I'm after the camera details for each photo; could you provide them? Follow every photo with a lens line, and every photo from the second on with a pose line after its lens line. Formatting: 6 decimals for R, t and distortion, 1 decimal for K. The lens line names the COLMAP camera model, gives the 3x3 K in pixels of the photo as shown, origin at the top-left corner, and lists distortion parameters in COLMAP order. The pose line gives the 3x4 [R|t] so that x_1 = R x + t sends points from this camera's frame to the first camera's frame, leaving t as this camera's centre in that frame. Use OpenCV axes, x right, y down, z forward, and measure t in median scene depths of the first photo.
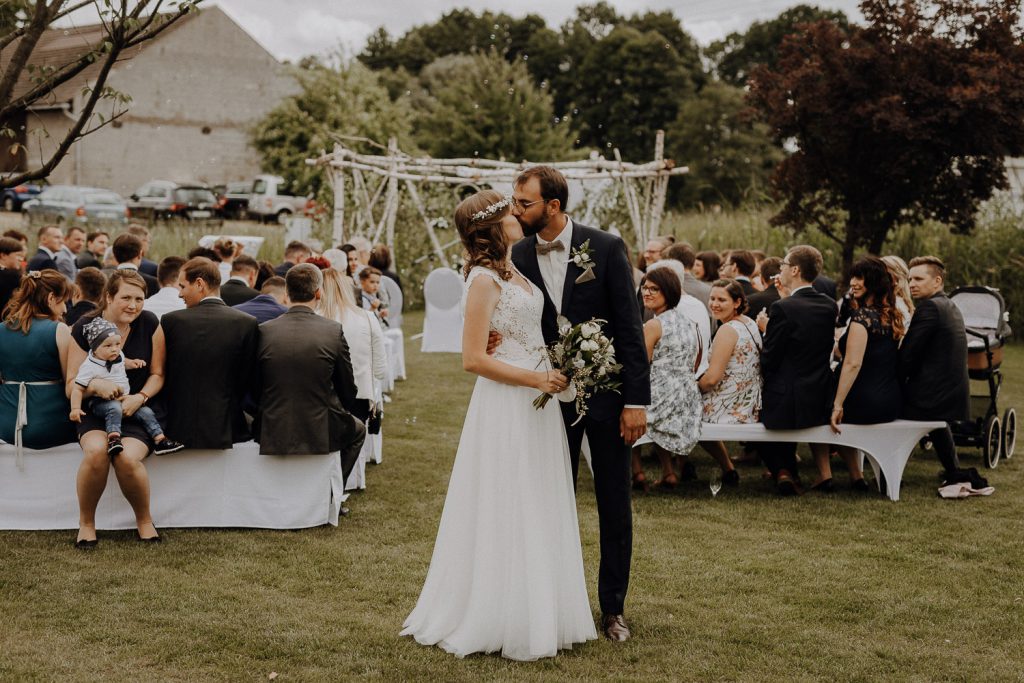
lens RADIAL K [[1357.1, 0, 512.0], [0, 1357.1, 341.5], [0, 0, 1]] dist [-0.024735, -0.028922]
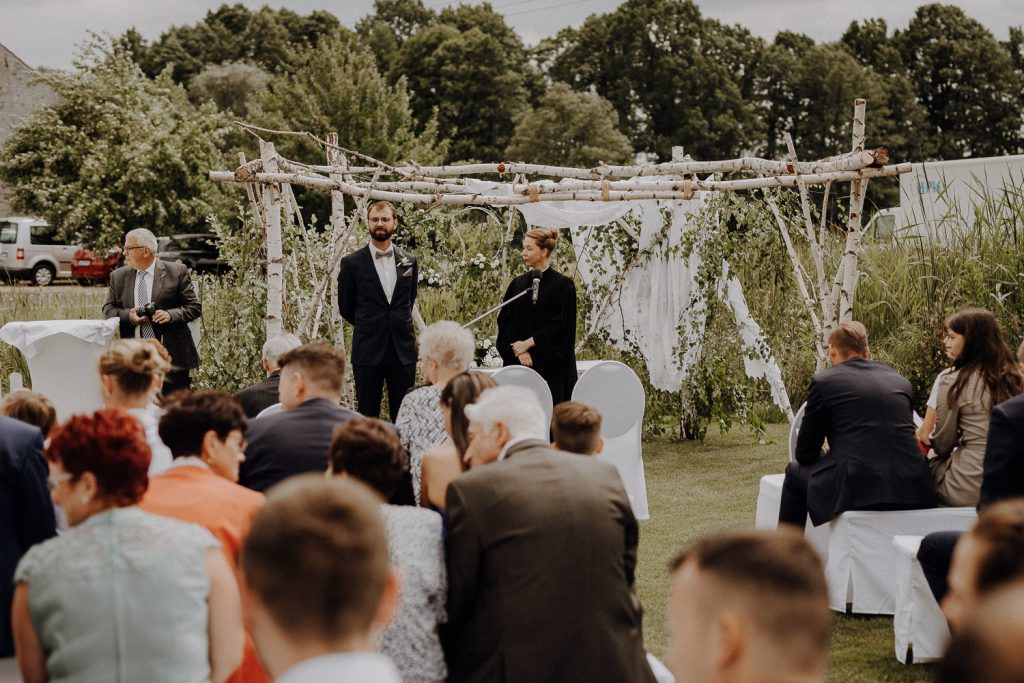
lens RADIAL K [[1357.1, 0, 512.0], [0, 1357.1, 341.5], [0, 0, 1]] dist [-0.024735, -0.028922]
pose [[0.974994, -0.057635, 0.214628, -0.085186], [0.062848, 0.997869, -0.017541, -0.028756], [-0.213159, 0.030591, 0.976538, 0.258075]]
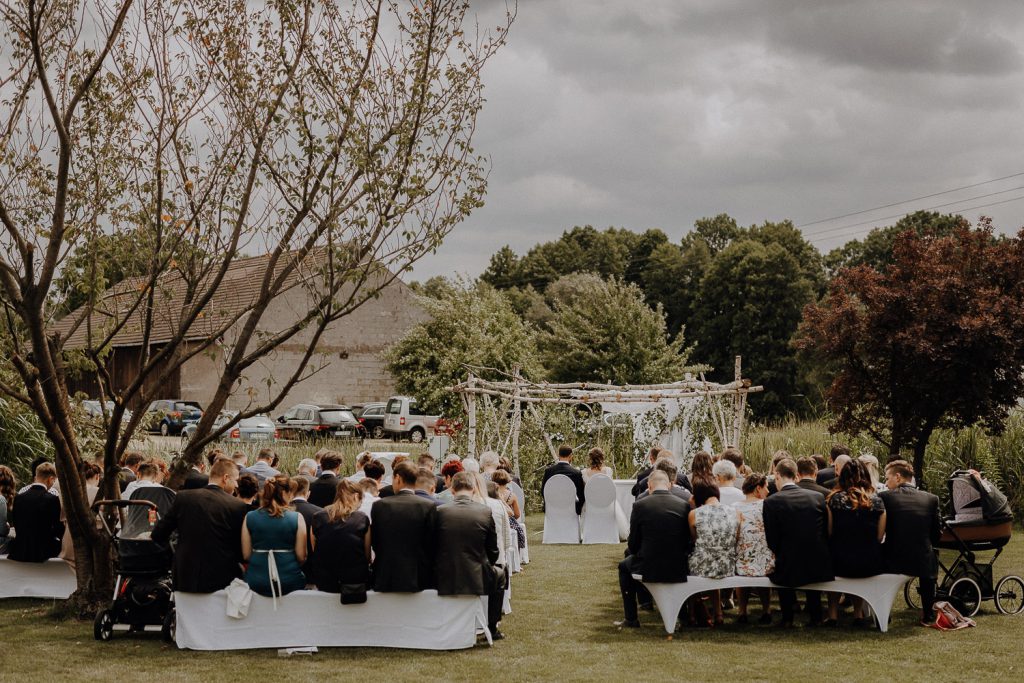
lens RADIAL K [[1532.4, 0, 493.8], [0, 1532.4, 375.3], [0, 0, 1]] dist [-0.007474, -0.013035]
pose [[0.994242, -0.026238, -0.103901, 0.018748], [0.012844, 0.991750, -0.127540, 0.016840], [0.106390, 0.125471, 0.986376, -0.191458]]
